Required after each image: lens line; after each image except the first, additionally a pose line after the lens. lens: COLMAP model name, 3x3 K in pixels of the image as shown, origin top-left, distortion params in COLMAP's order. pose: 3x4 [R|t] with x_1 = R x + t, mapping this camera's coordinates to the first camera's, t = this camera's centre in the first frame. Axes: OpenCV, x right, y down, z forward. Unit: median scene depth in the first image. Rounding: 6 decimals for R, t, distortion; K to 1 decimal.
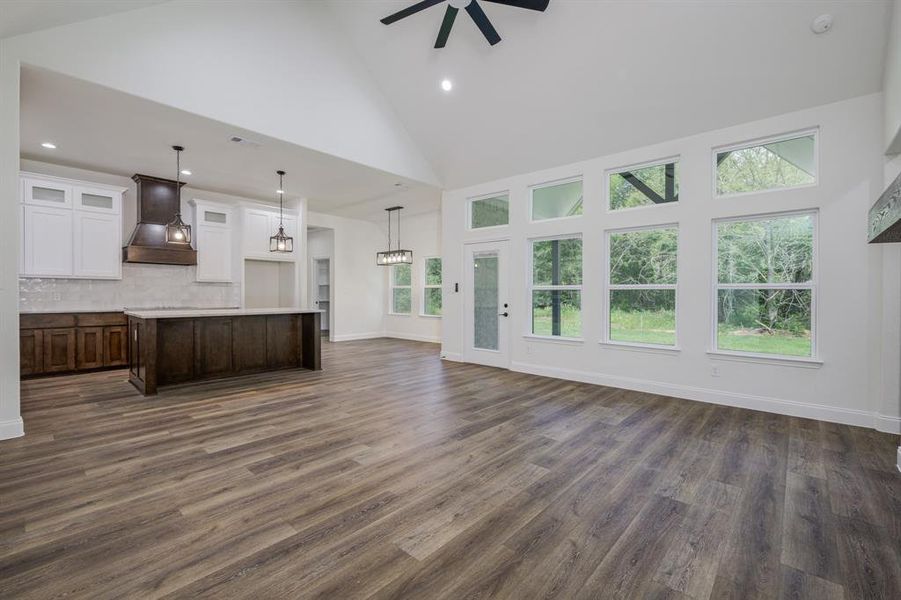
lens RADIAL K [[391.0, 0, 449.9], [0, 391.0, 300.0], [0, 0, 1]] dist [-0.016337, -0.000519]
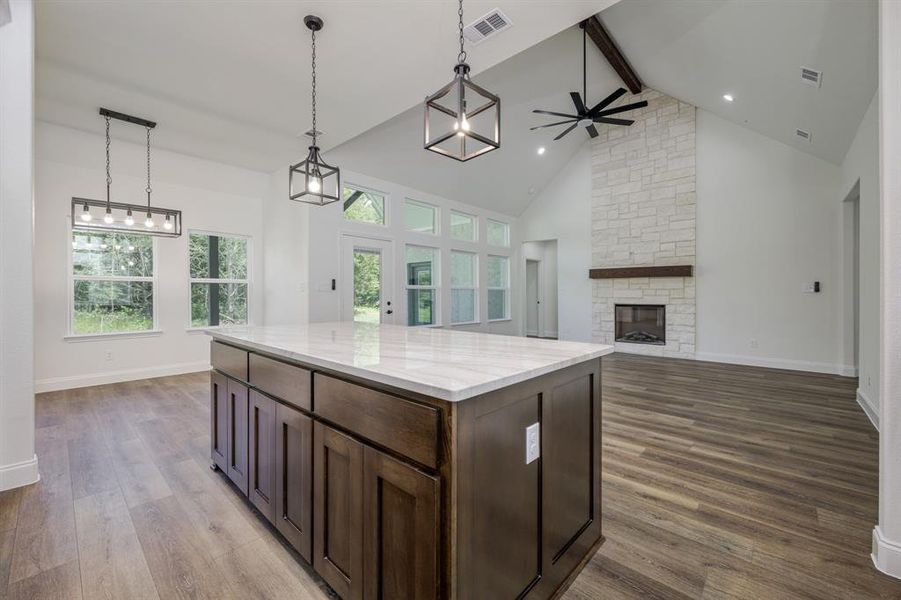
lens RADIAL K [[365.6, 0, 445.7], [0, 365.6, 295.2], [0, 0, 1]] dist [-0.000495, -0.000128]
pose [[0.018149, -0.015853, 0.999710, -1.671251], [0.003128, 0.999870, 0.015799, -0.045529], [-0.999830, 0.002840, 0.018196, 1.629609]]
